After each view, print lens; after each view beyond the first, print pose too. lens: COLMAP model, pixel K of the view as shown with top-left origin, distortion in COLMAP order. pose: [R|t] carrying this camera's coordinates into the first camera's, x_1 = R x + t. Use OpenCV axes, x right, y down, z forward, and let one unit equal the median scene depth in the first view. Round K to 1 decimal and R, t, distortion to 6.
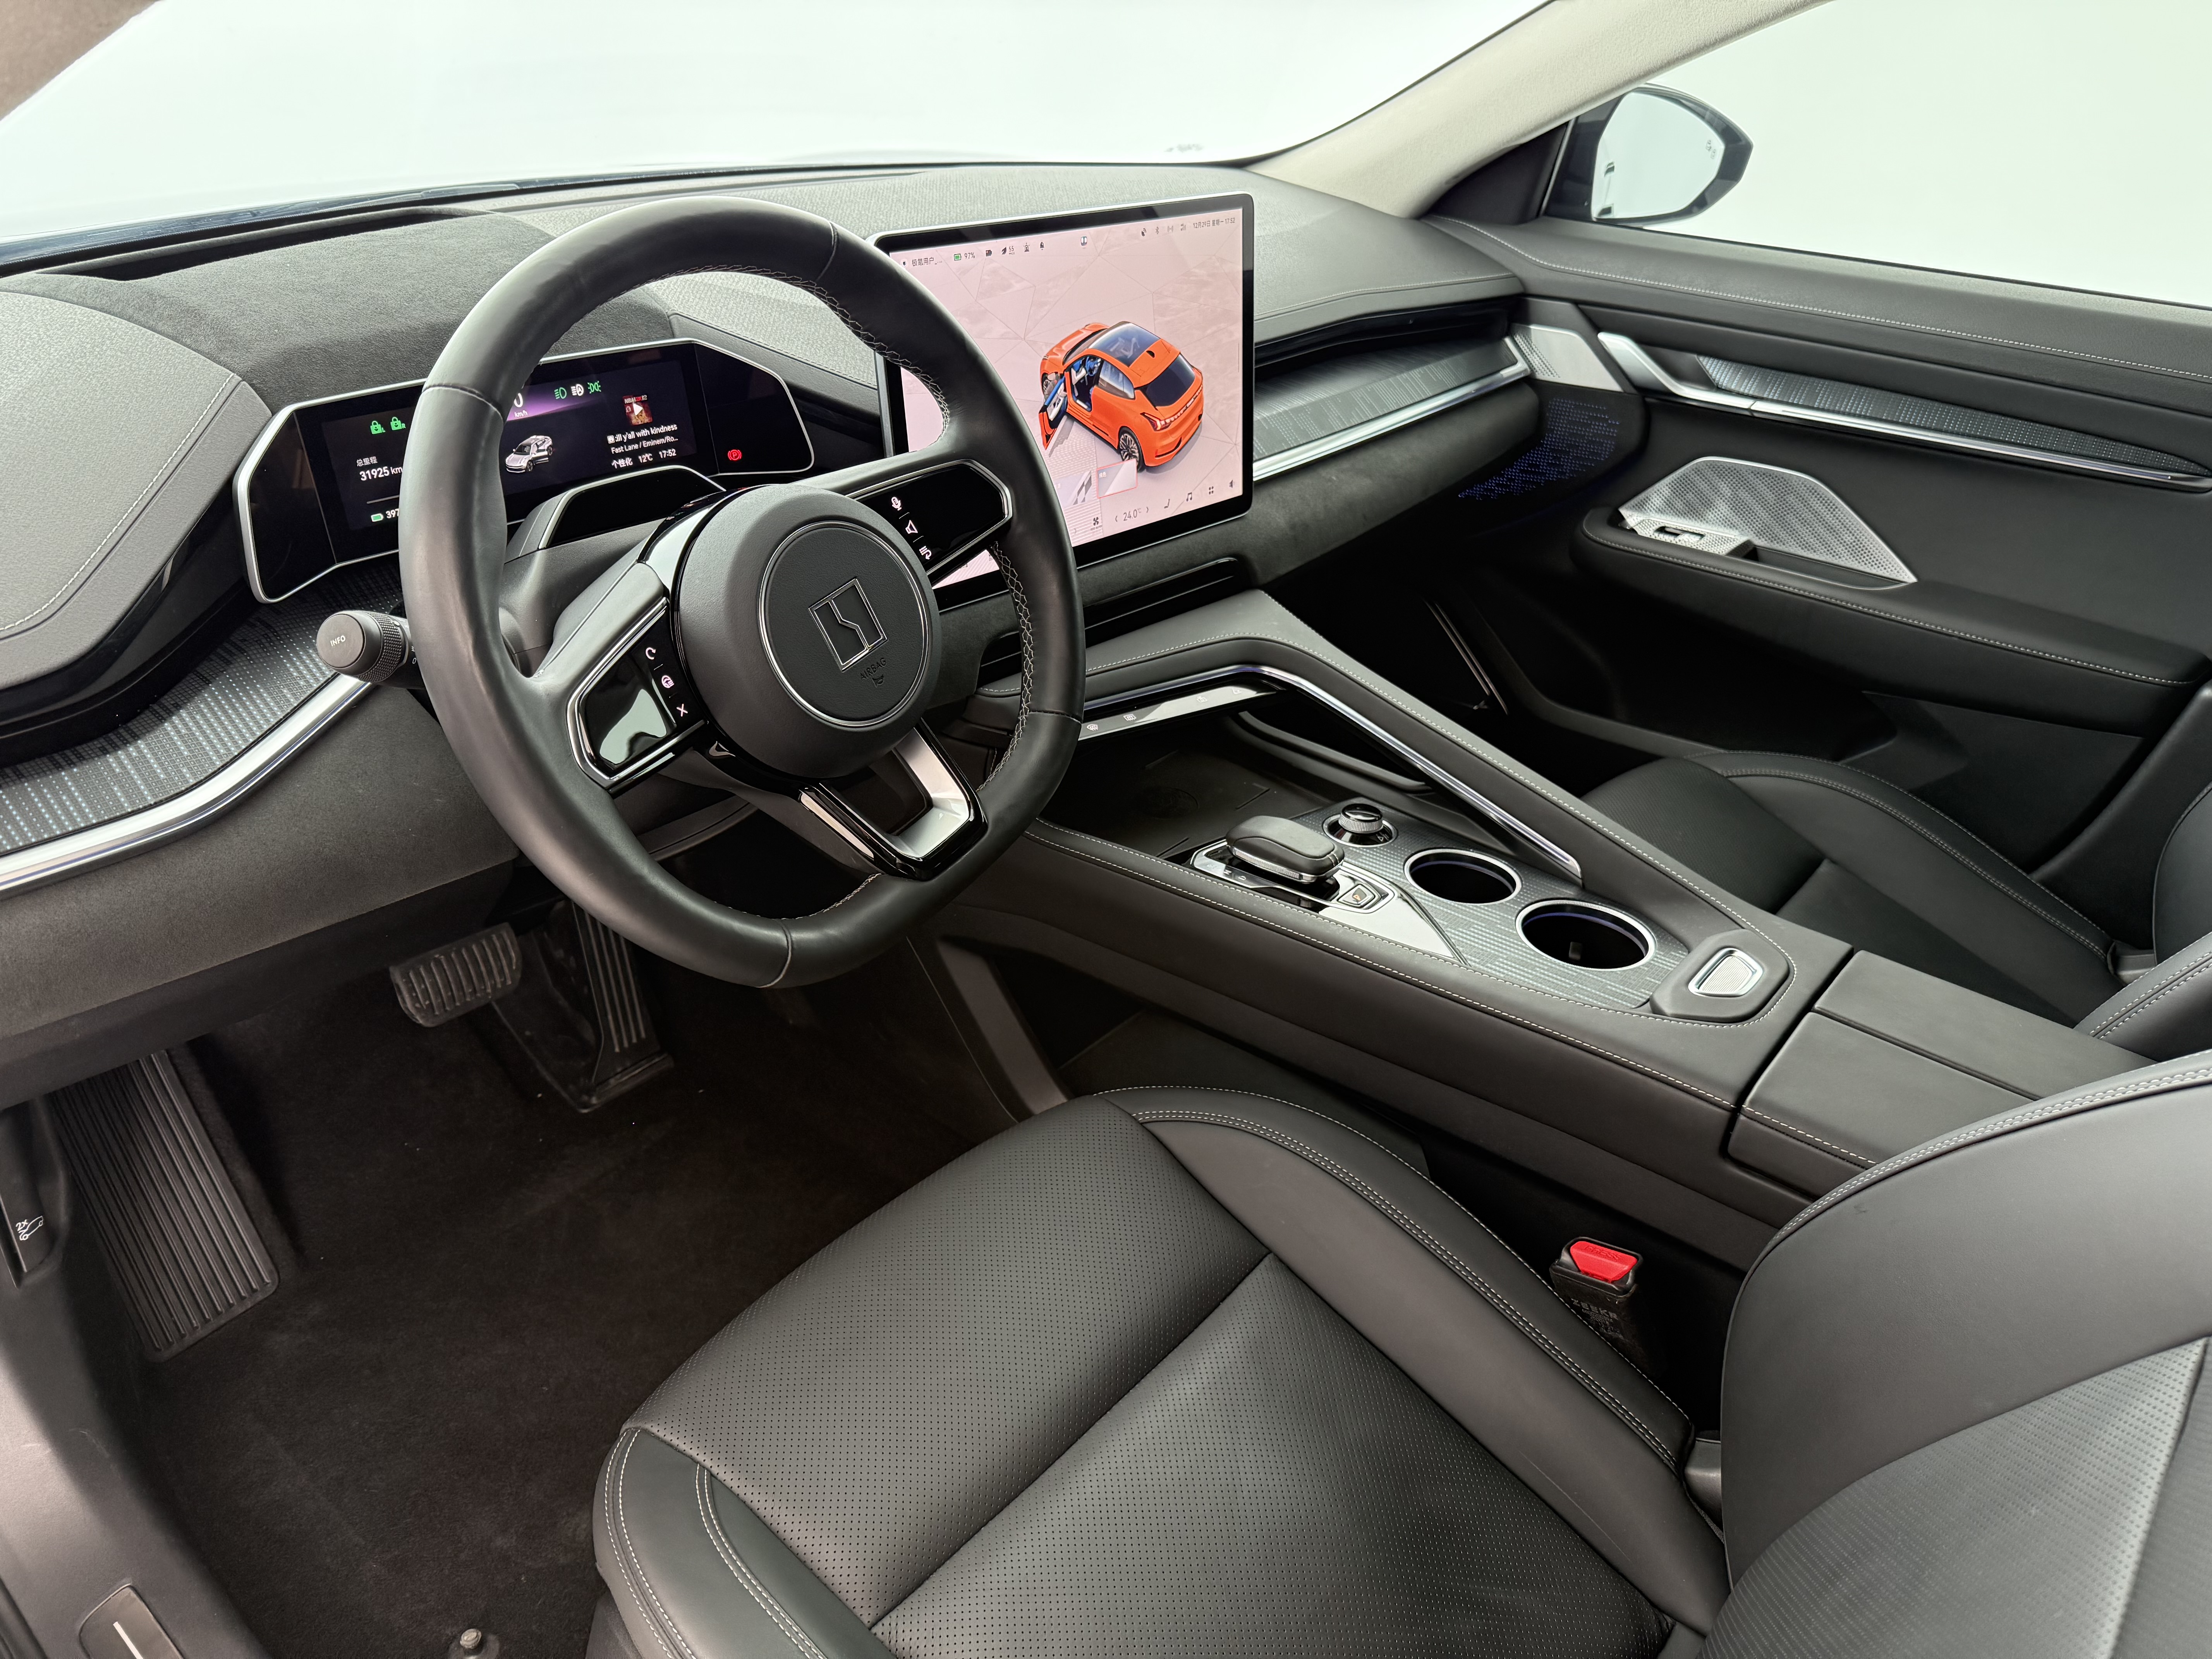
lens RADIAL K [[1547.0, 0, 1101.6], [0, 1547.0, 849.3], [0, 0, 1]] dist [0.074976, -0.114975]
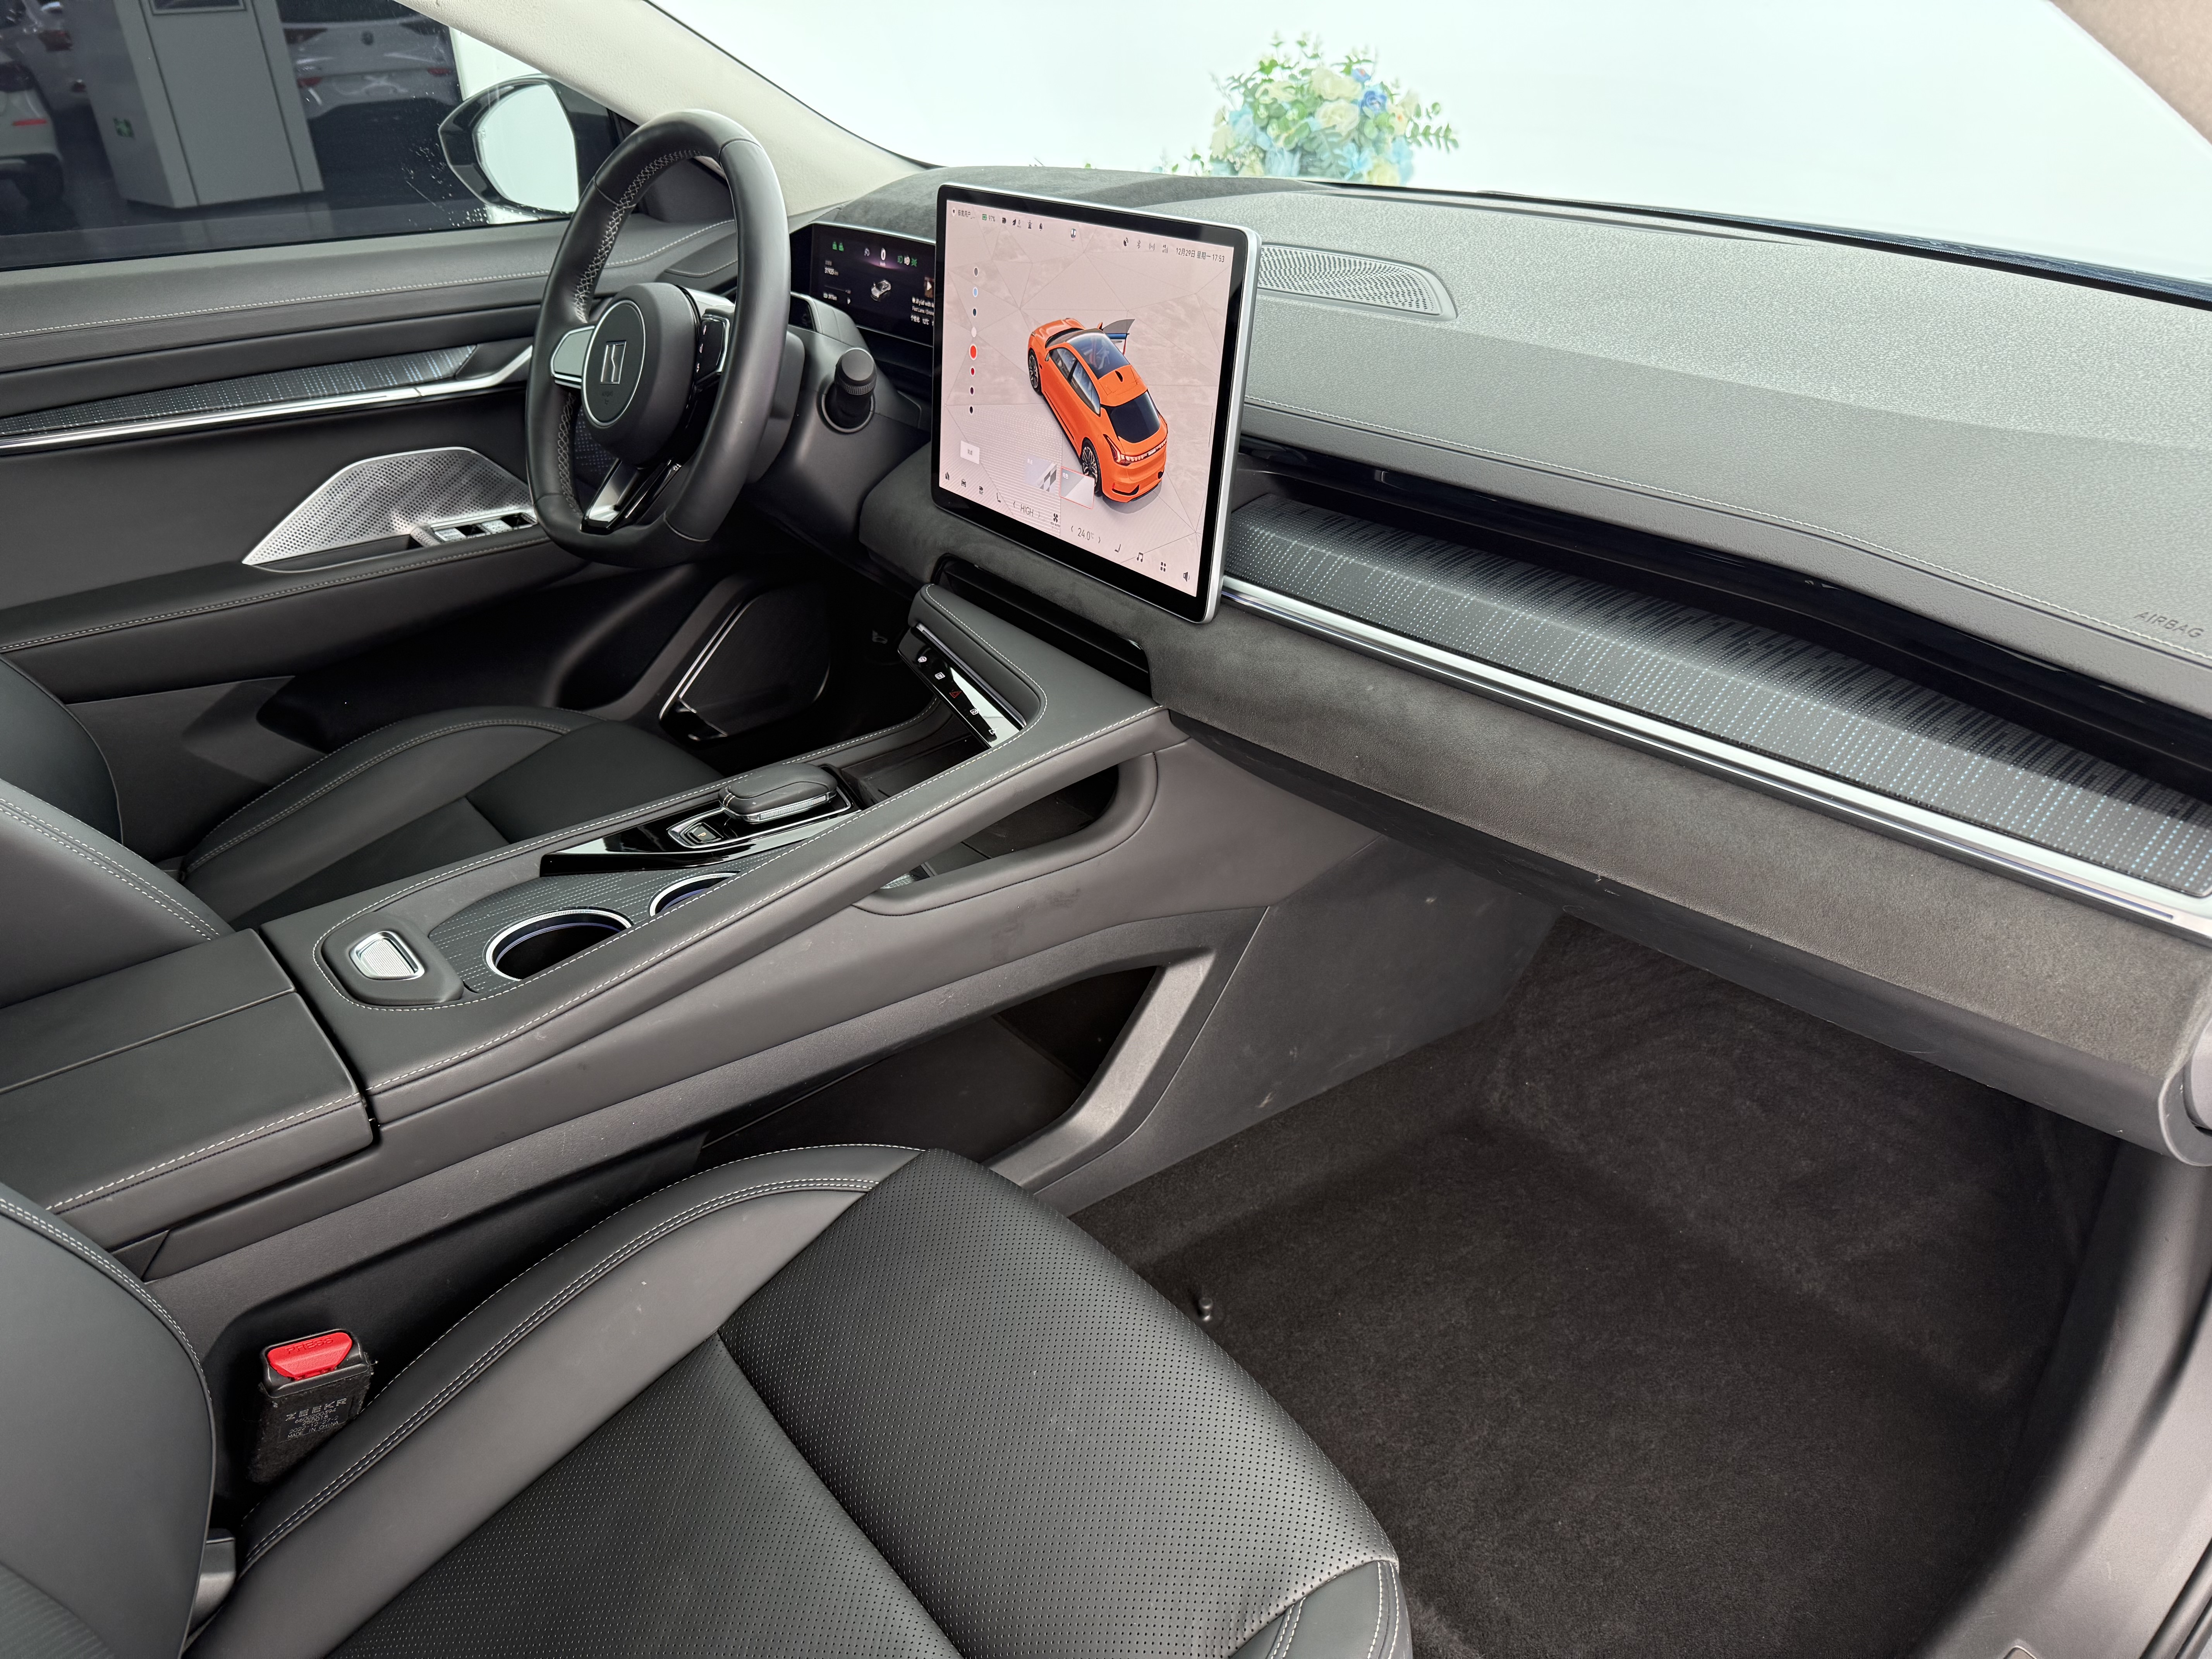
lens RADIAL K [[1547.0, 0, 1097.6], [0, 1547.0, 836.9], [0, 0, 1]] dist [0.074976, -0.114975]
pose [[-0.195259, 0.430691, -0.881124, 0.976824], [-0.487741, 0.736798, 0.468229, -0.555975], [0.850872, 0.521186, 0.066199, 1.104644]]
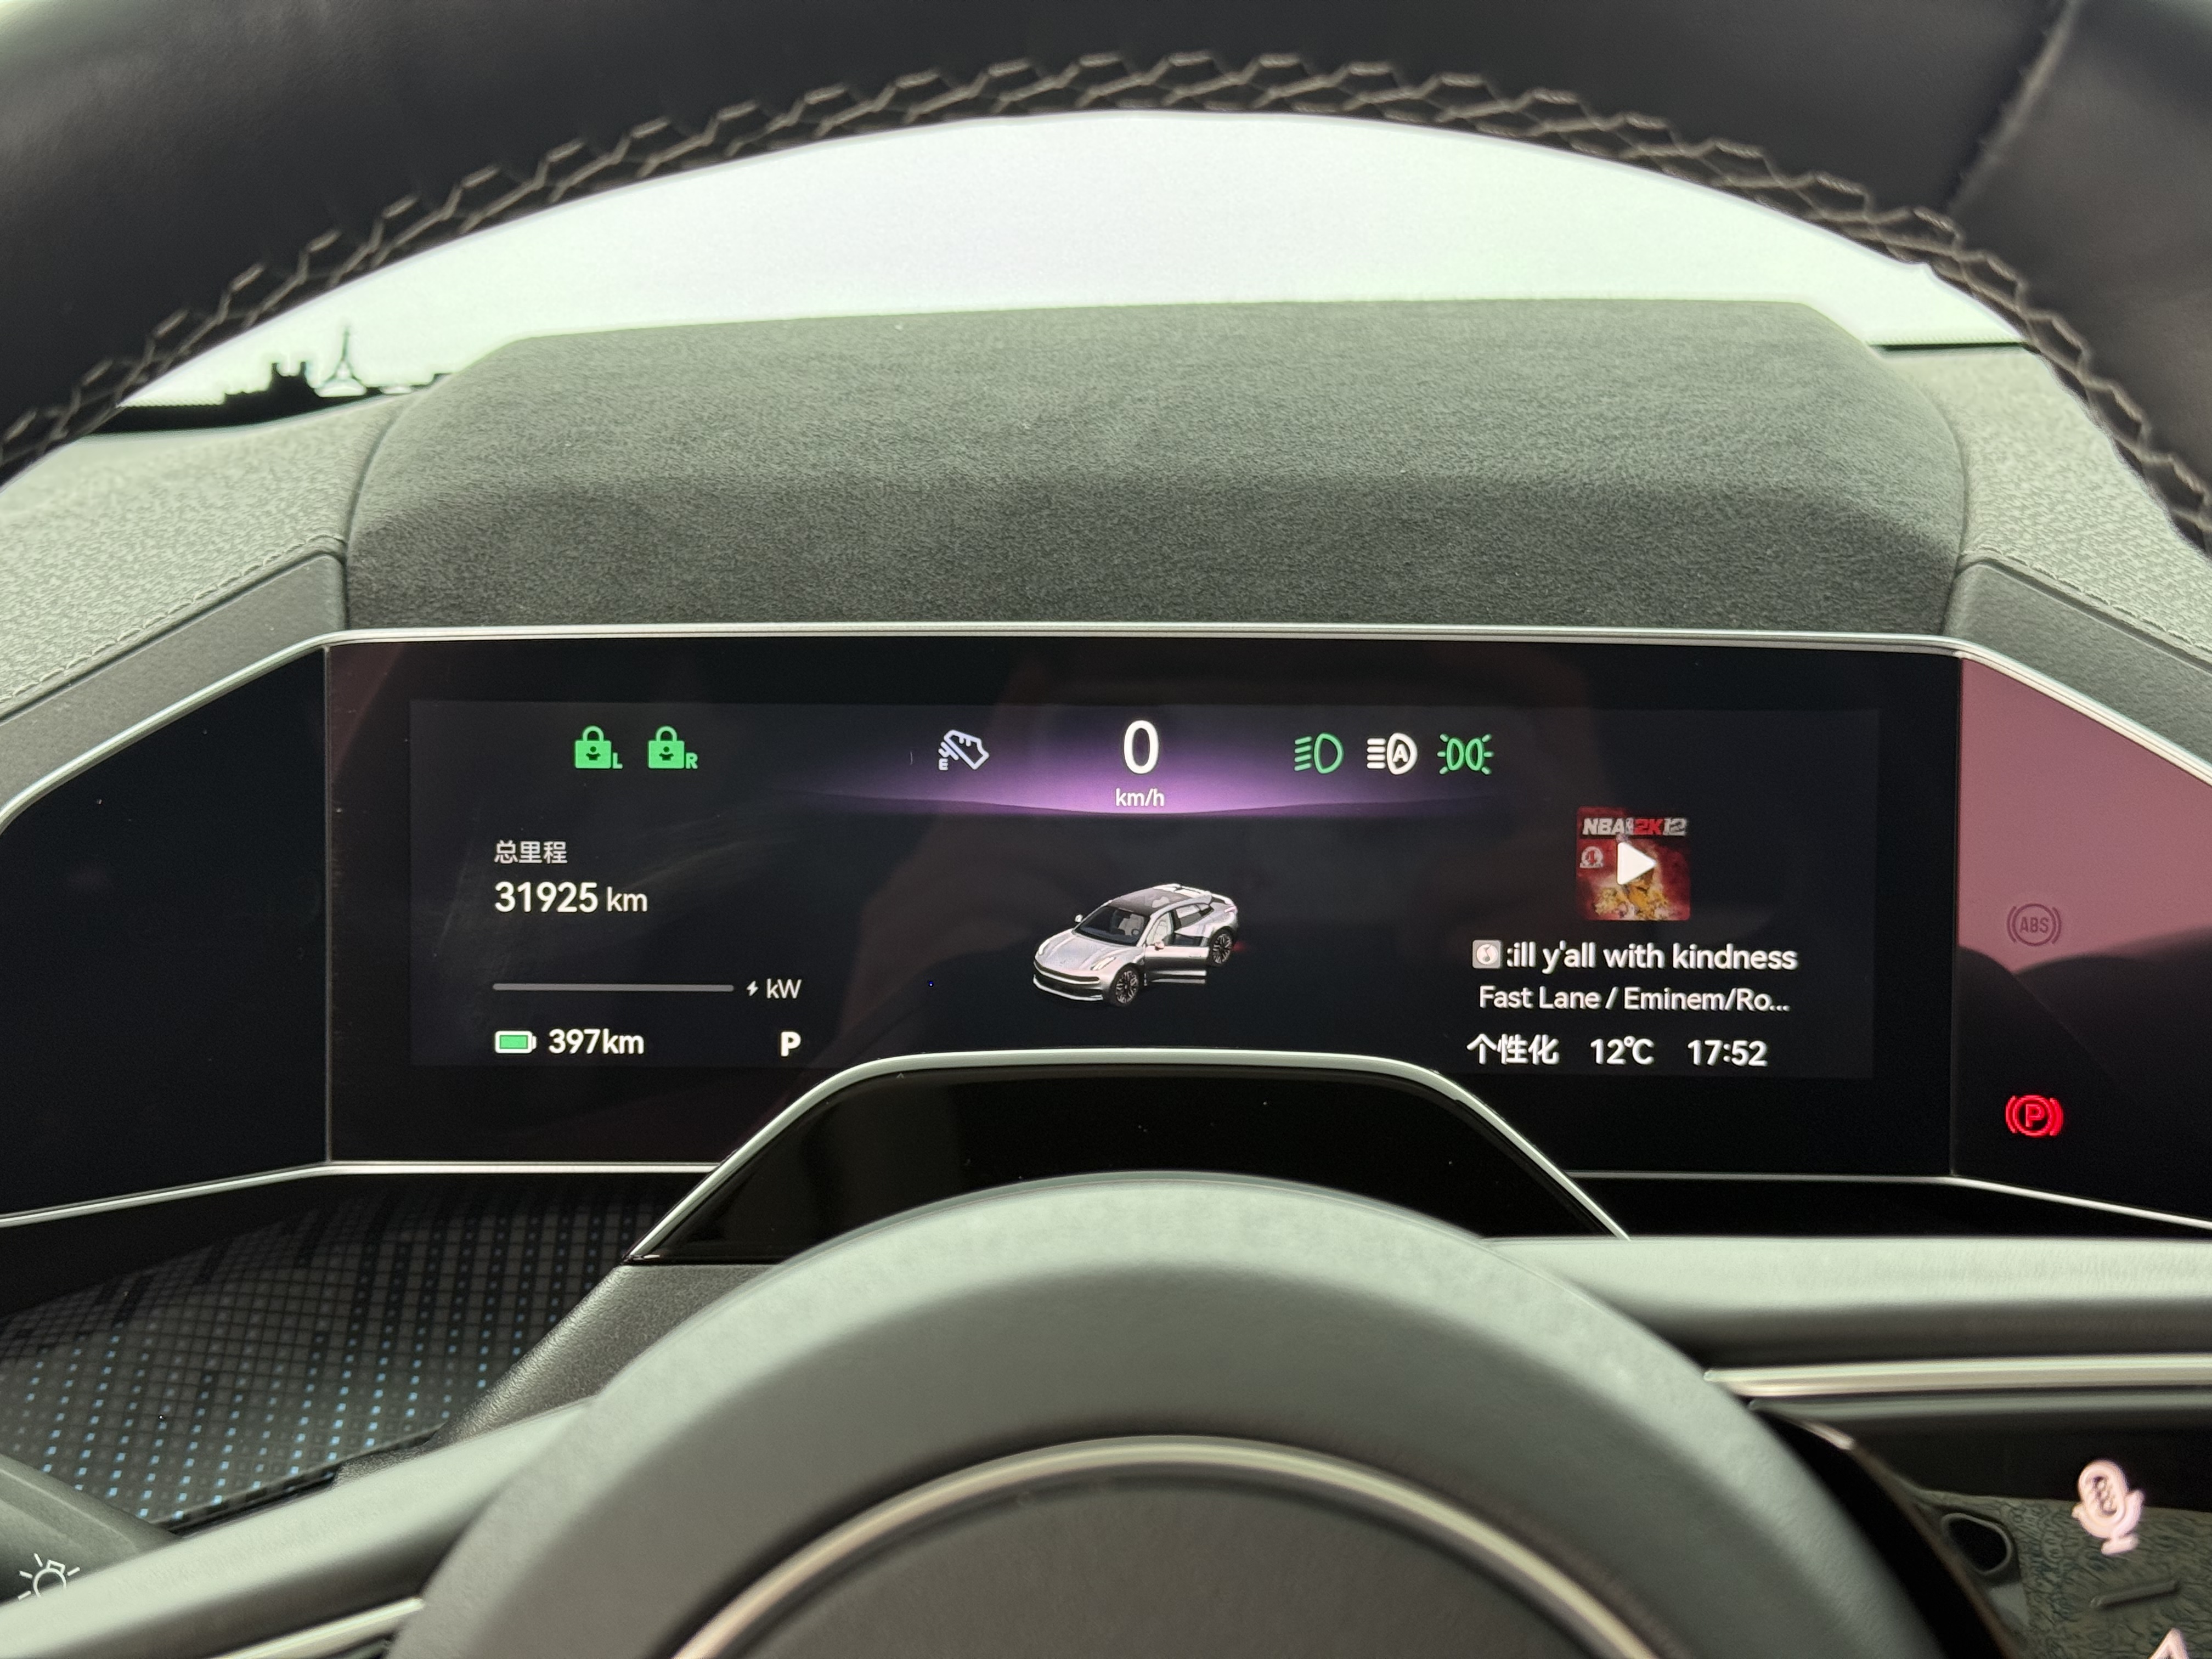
lens RADIAL K [[3072.5, 0, 1104.8], [0, 3072.5, 830.8], [0, 0, 1]] dist [0.076817, 0.000000]
pose [[0.625697, 0.108989, -0.772415, 0.030117], [-0.370458, 0.912922, -0.171275, -0.143758], [0.686487, 0.393313, 0.611588, 0.537302]]
